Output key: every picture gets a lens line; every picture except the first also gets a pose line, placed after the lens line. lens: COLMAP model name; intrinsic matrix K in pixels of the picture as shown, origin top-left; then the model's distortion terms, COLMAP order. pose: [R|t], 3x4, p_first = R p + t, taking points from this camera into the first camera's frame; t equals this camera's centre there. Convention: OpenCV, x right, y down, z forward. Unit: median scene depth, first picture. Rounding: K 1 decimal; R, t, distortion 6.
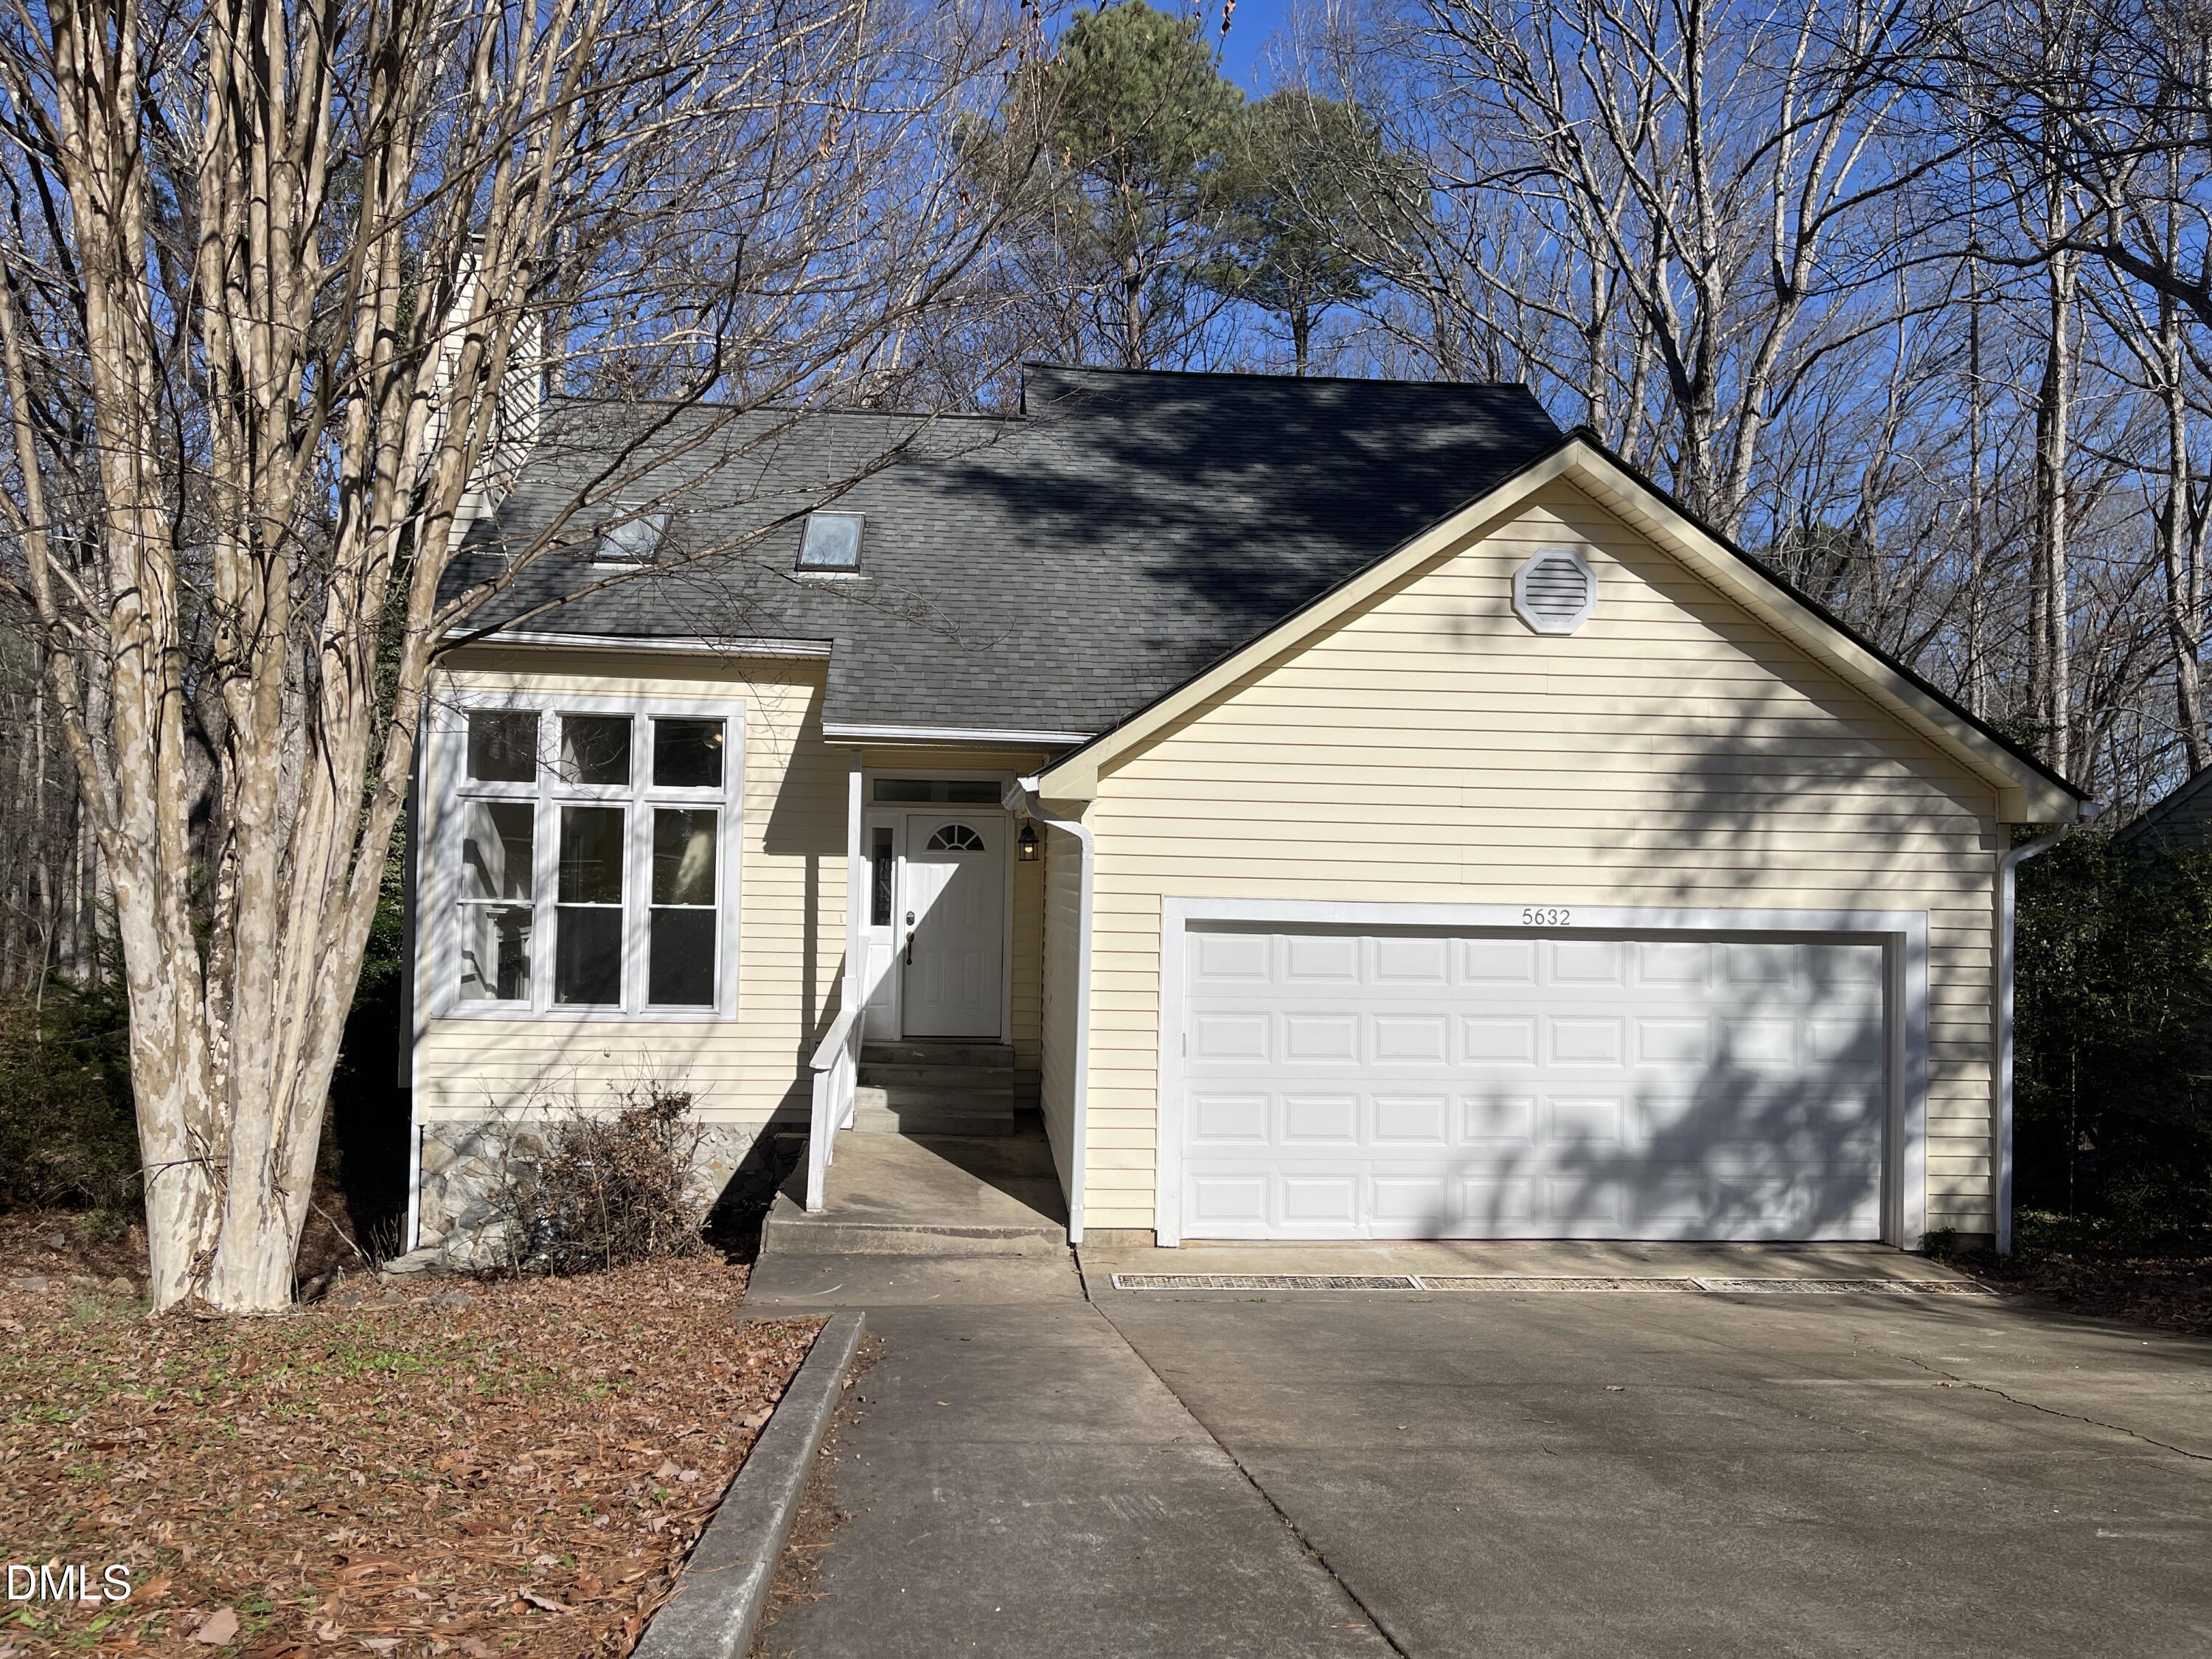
lens RADIAL K [[1693.3, 0, 1096.7], [0, 1693.3, 849.9], [0, 0, 1]] dist [0.046142, -0.036476]
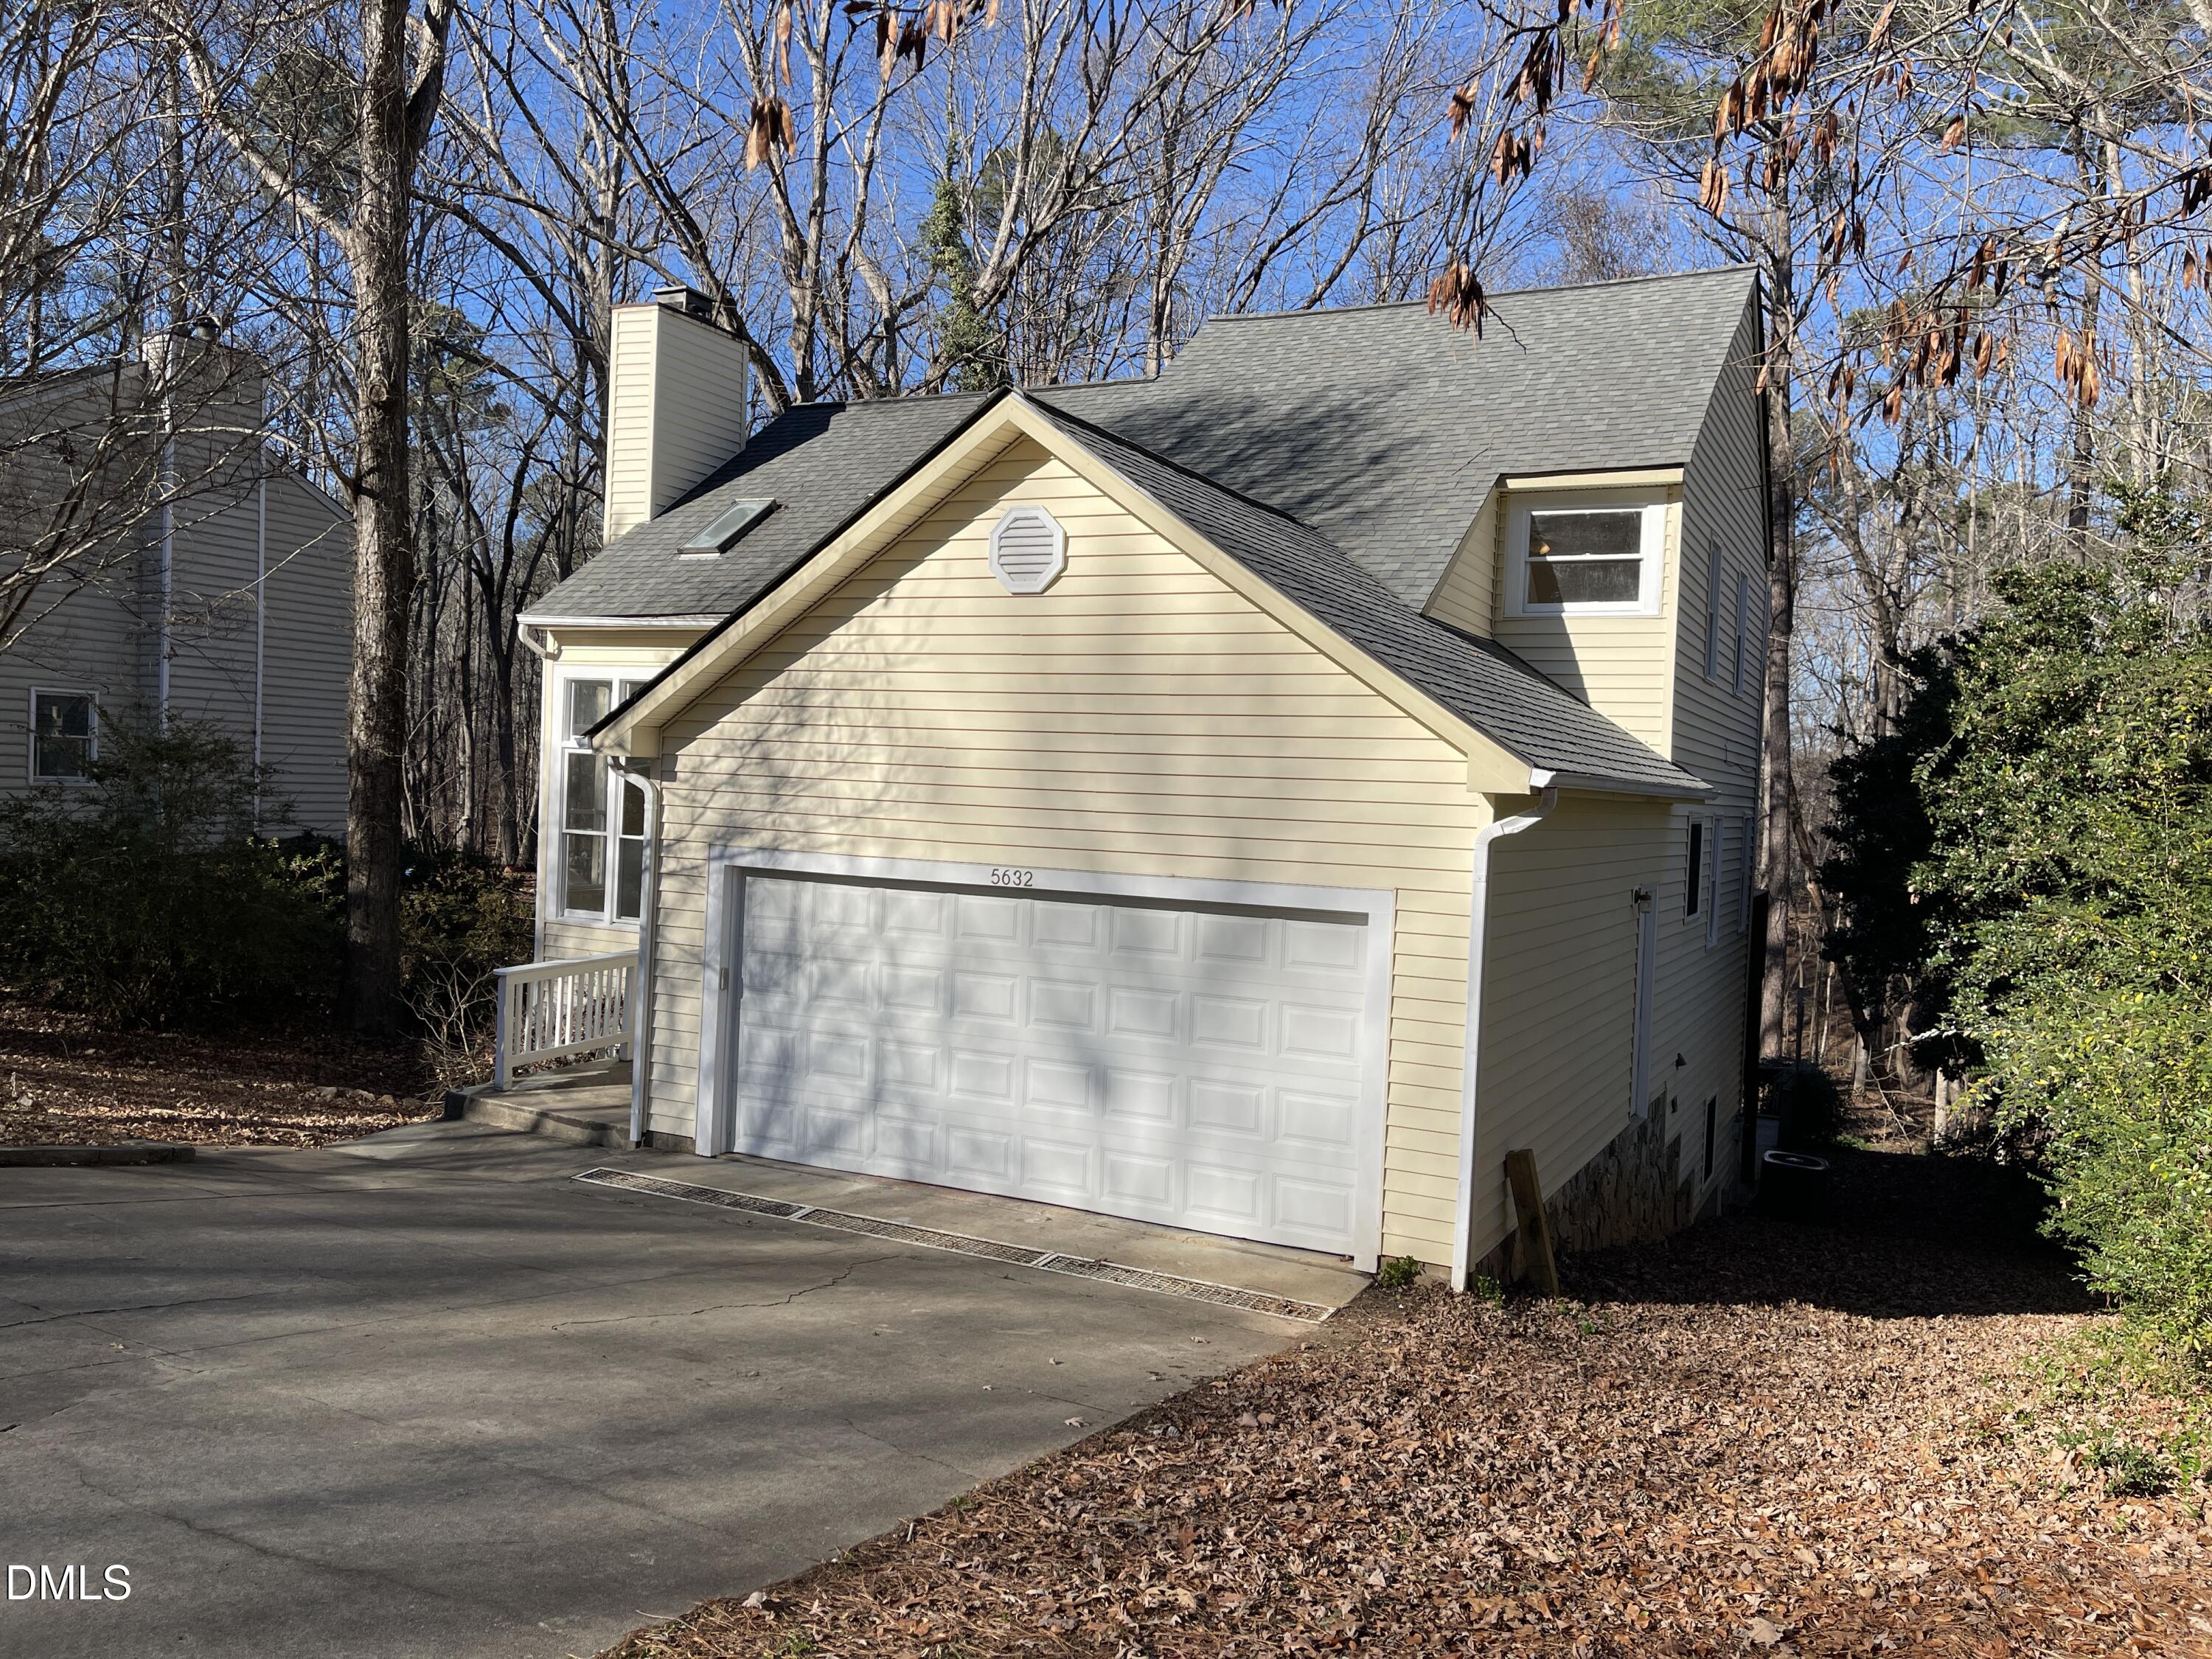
lens RADIAL K [[1693.3, 0, 1103.1], [0, 1693.3, 834.4], [0, 0, 1]] dist [0.046142, -0.036476]
pose [[0.851503, 0.032946, -0.523313, 0.614382], [-0.021687, 0.999383, 0.027630, -0.010892], [0.523901, -0.012178, 0.851692, 0.134362]]
